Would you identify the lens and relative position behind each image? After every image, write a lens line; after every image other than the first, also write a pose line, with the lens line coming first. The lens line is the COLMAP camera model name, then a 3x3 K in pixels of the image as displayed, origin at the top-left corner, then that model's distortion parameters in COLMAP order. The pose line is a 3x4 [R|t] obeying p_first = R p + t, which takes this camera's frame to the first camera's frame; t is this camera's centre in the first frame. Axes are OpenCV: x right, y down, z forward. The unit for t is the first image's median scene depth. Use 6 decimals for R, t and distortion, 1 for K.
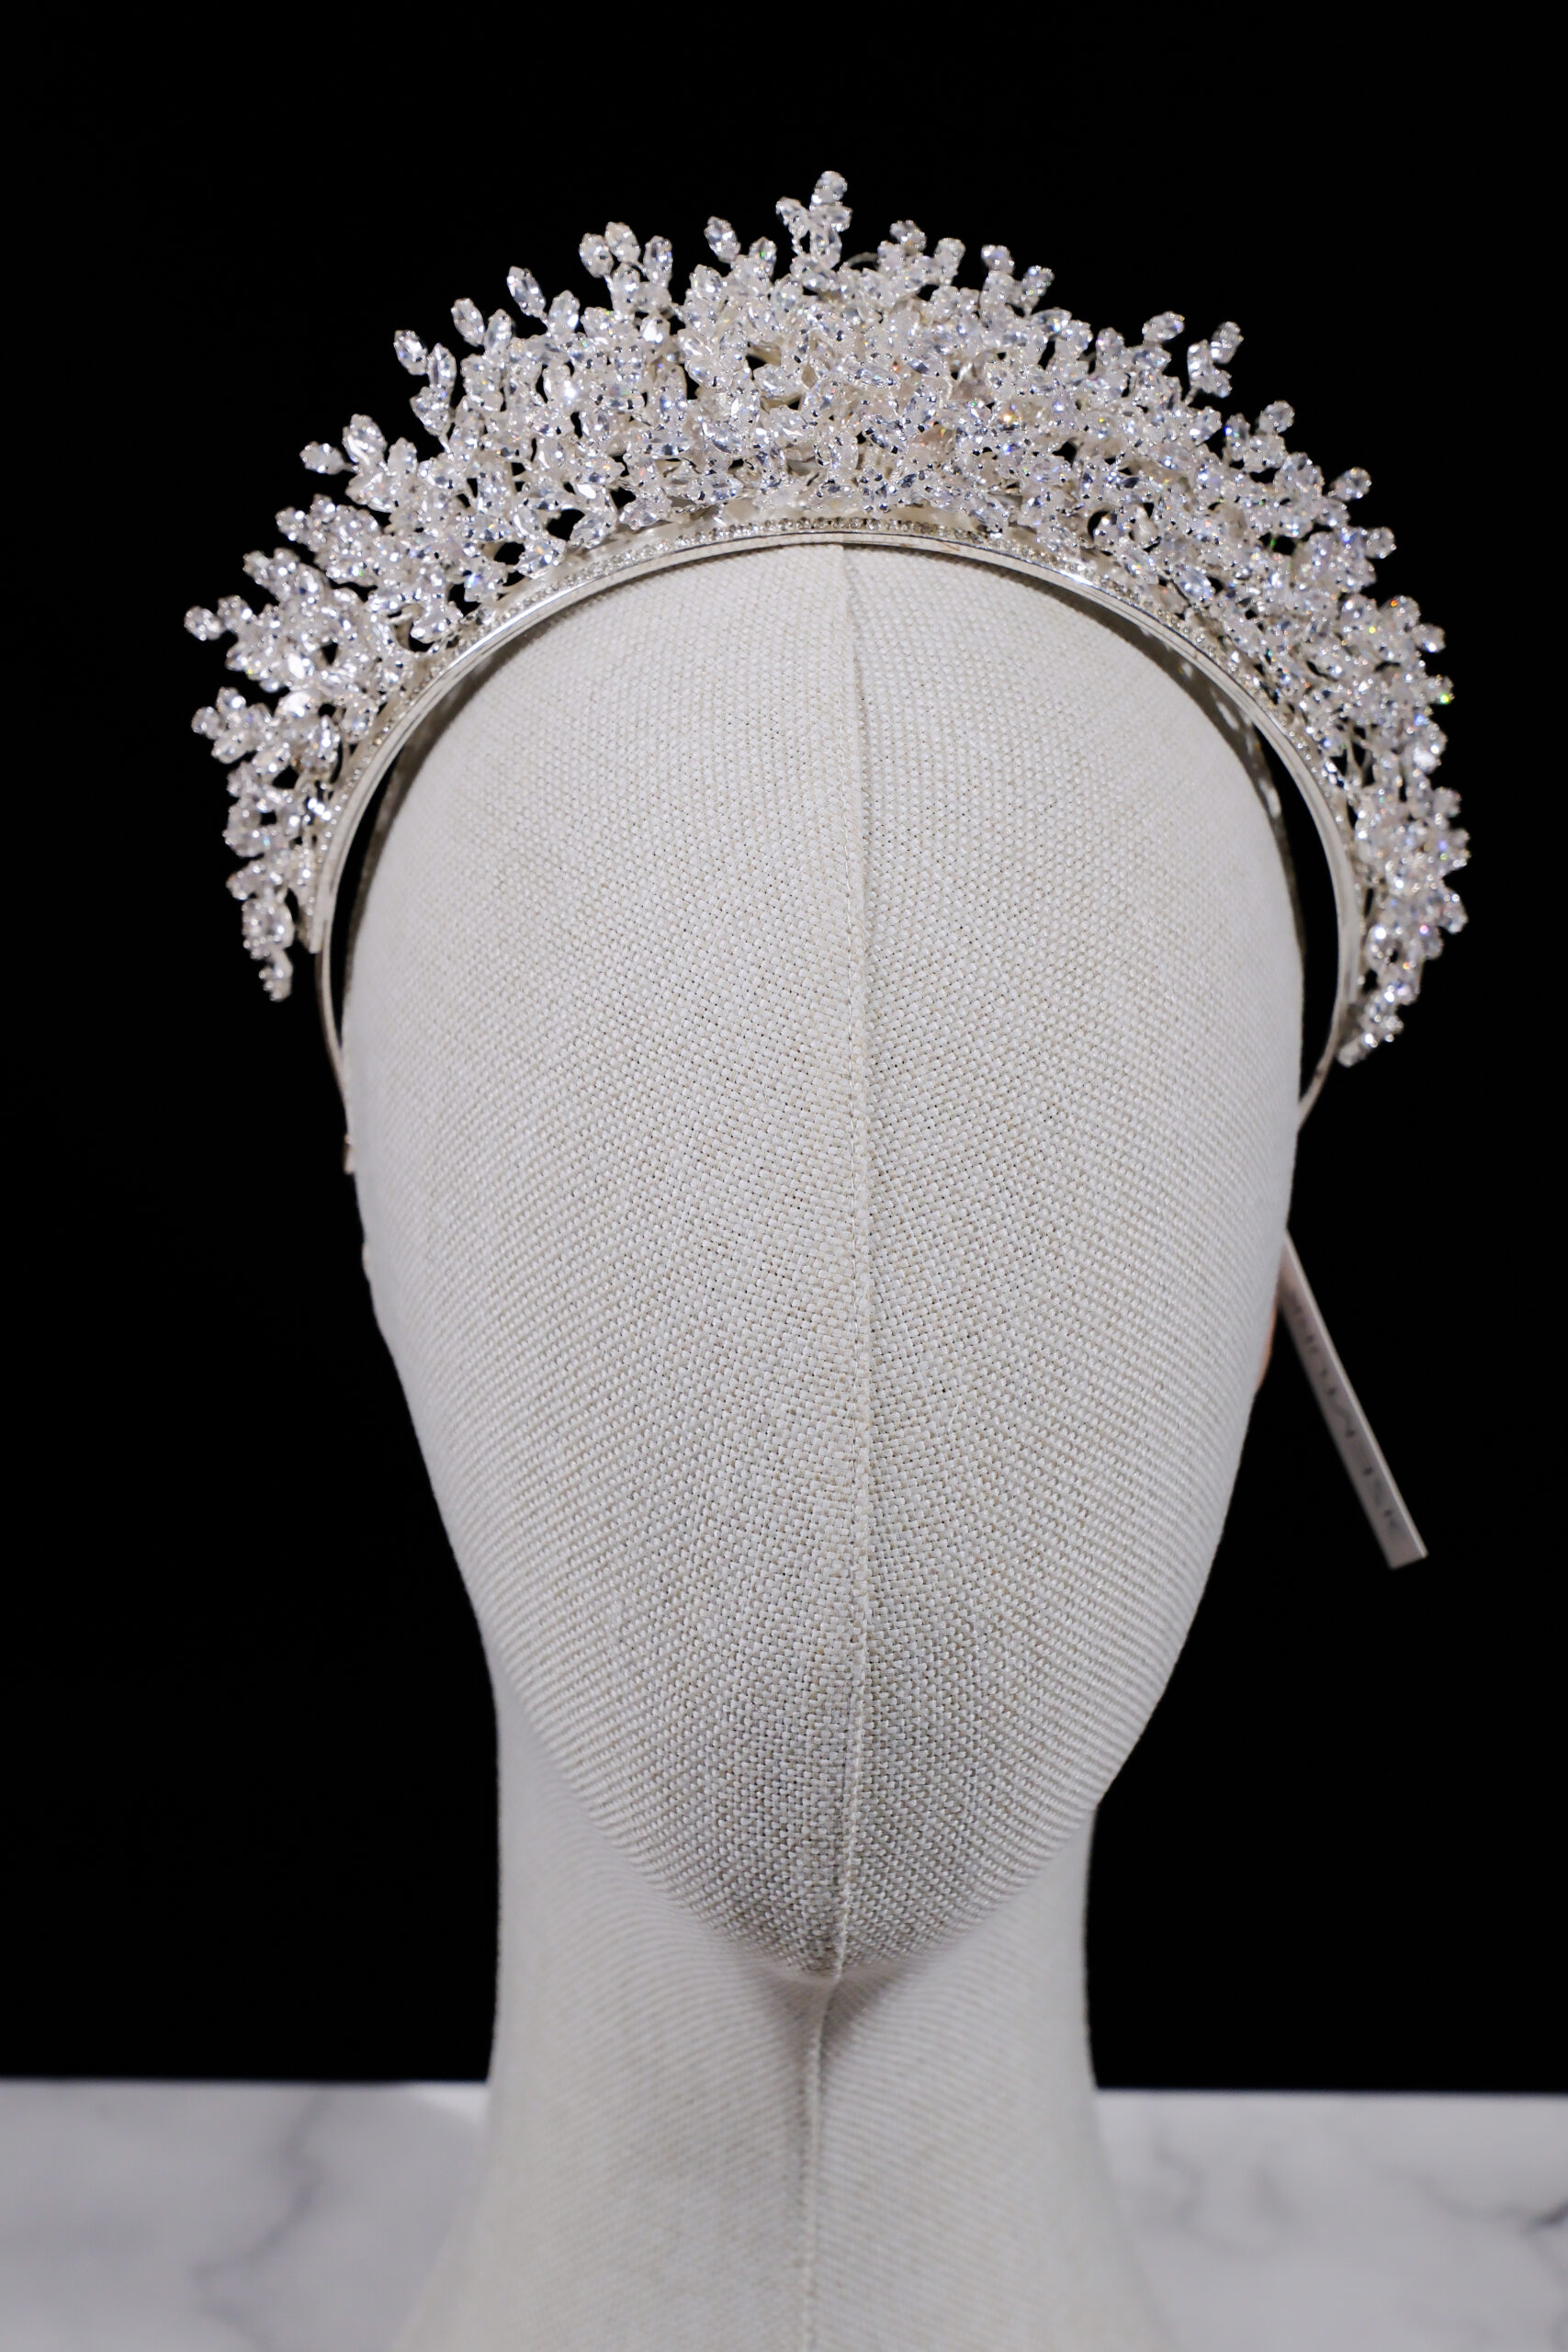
lens RADIAL K [[5112.5, 0, 774.5], [0, 5112.5, 1213.2], [0, 0, 1]] dist [0.085423, 0.000000]
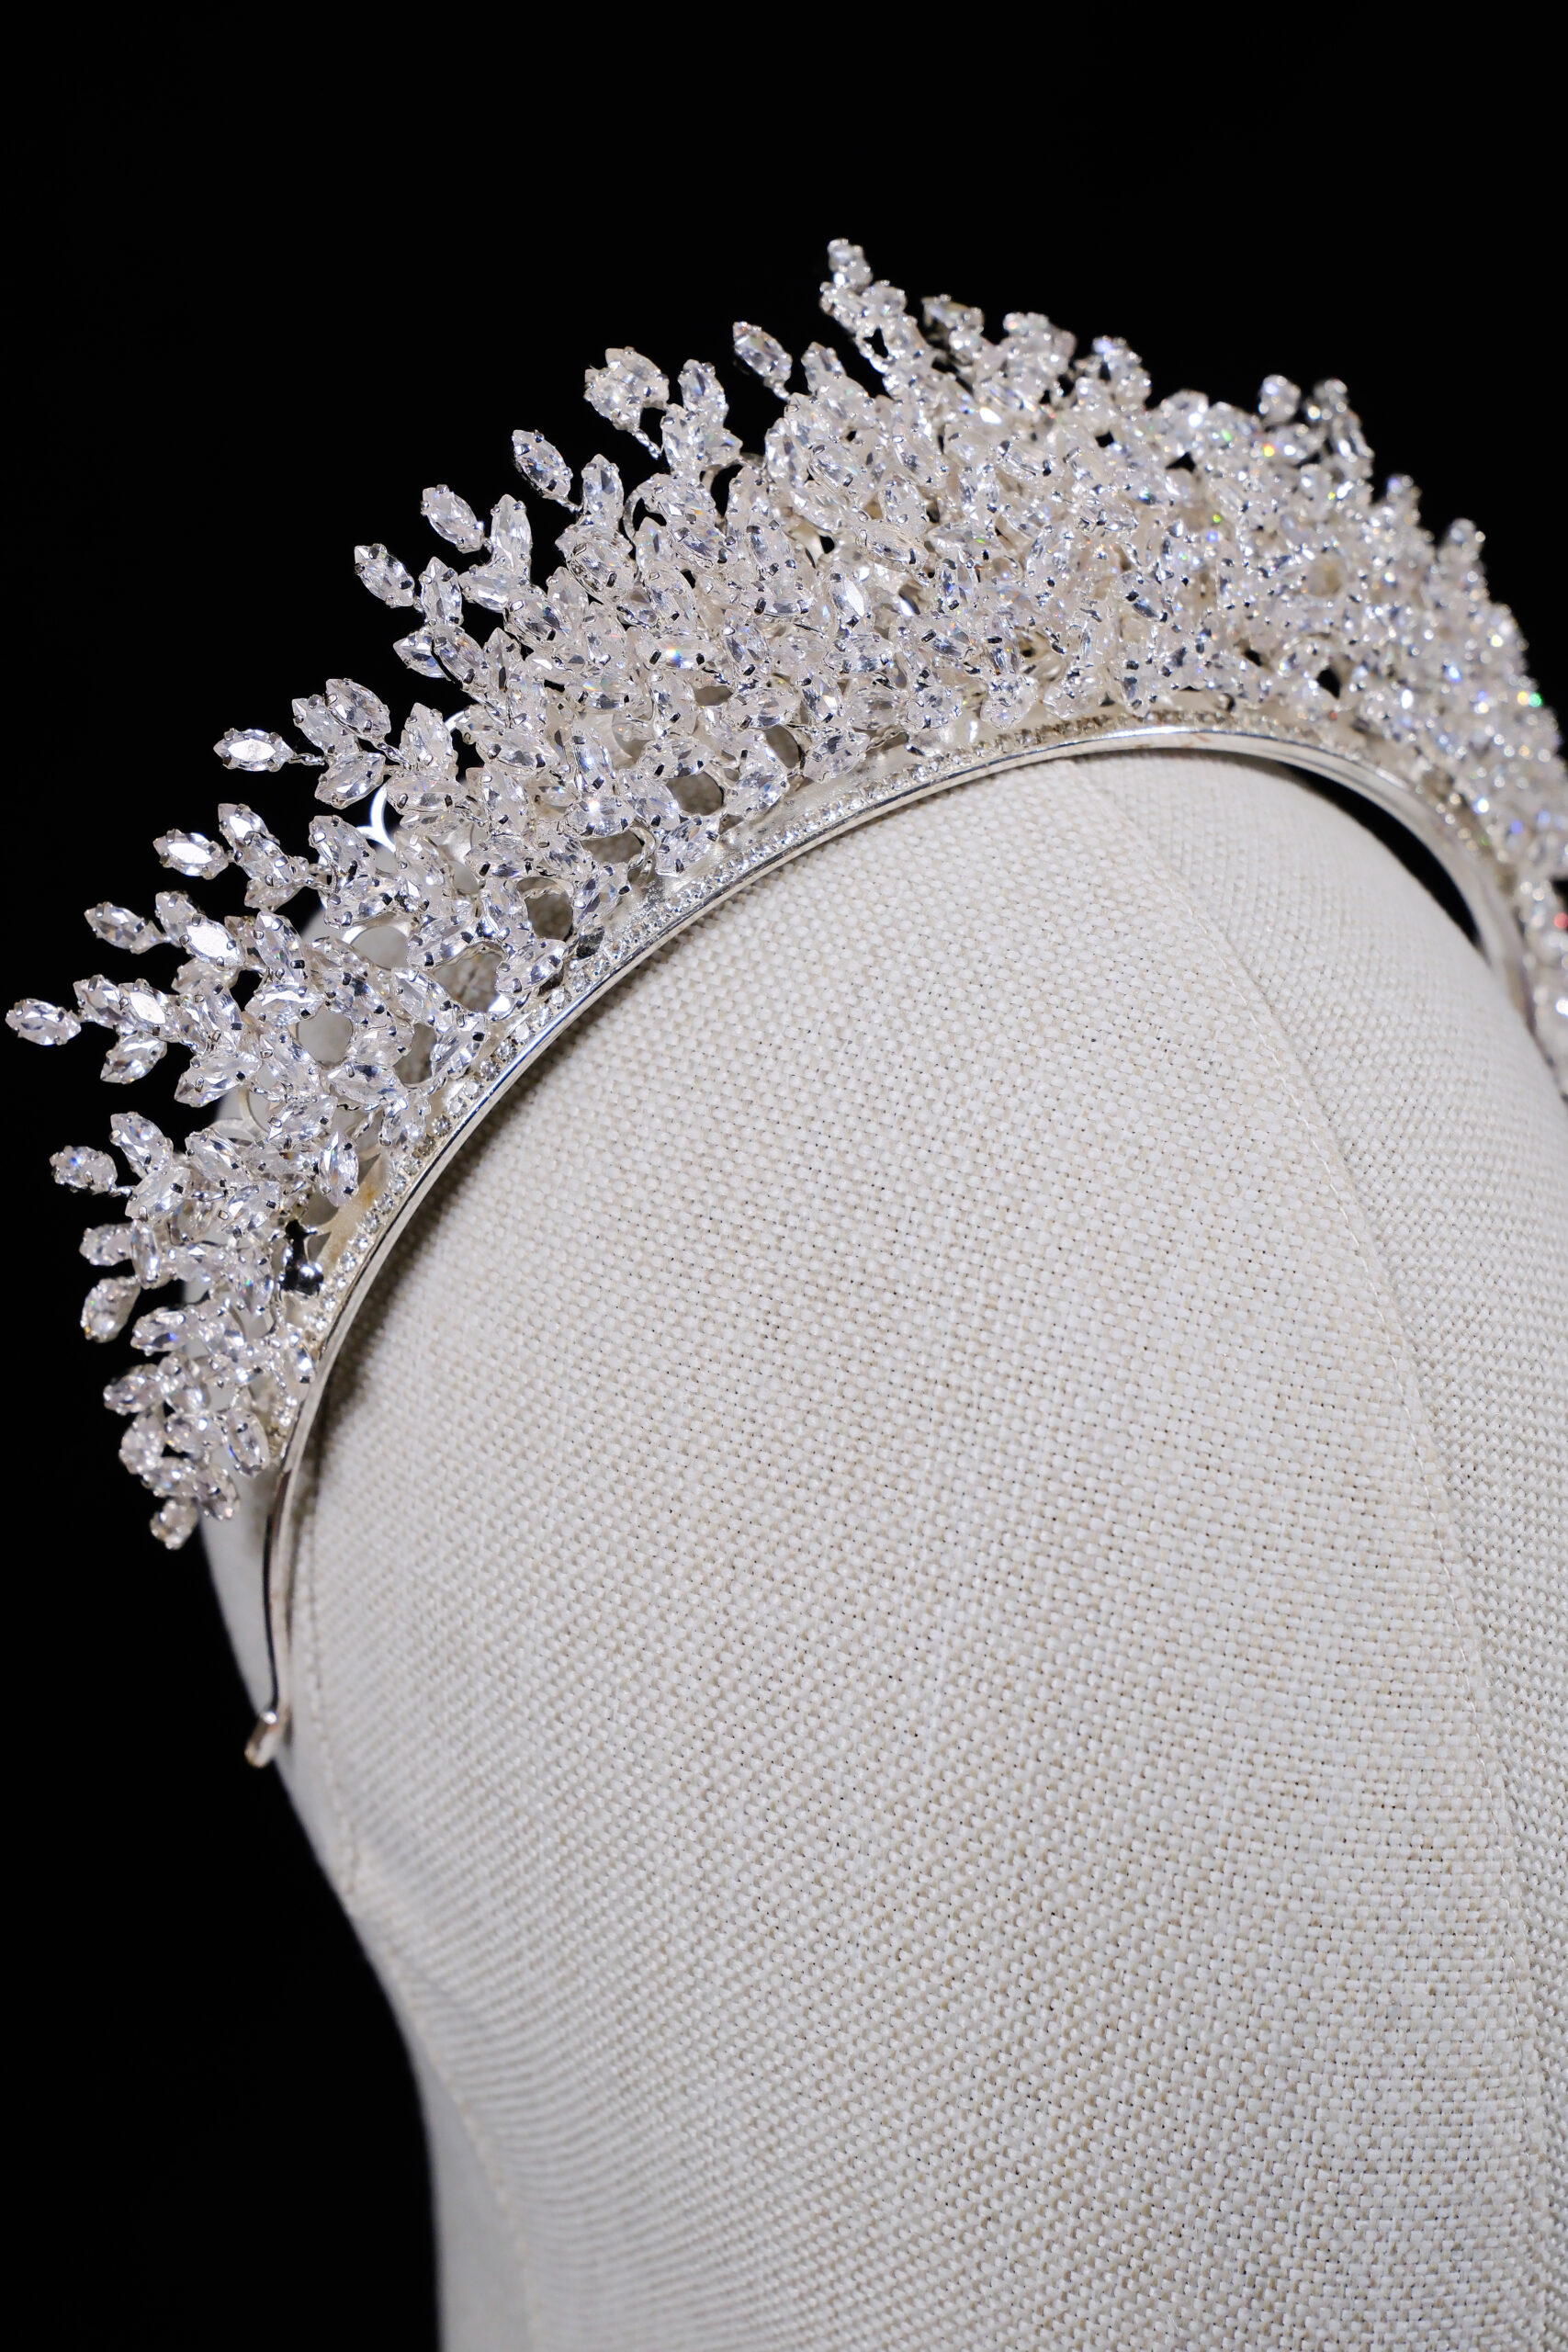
lens RADIAL K [[5112.5, 0, 755.6], [0, 5112.5, 1190.3], [0, 0, 1]] dist [0.085423, 0.000000]
pose [[0.863701, -0.194535, 0.464947, -0.378105], [0.192474, 0.979900, 0.052446, -0.122152], [-0.465804, 0.044192, 0.883784, 0.414032]]
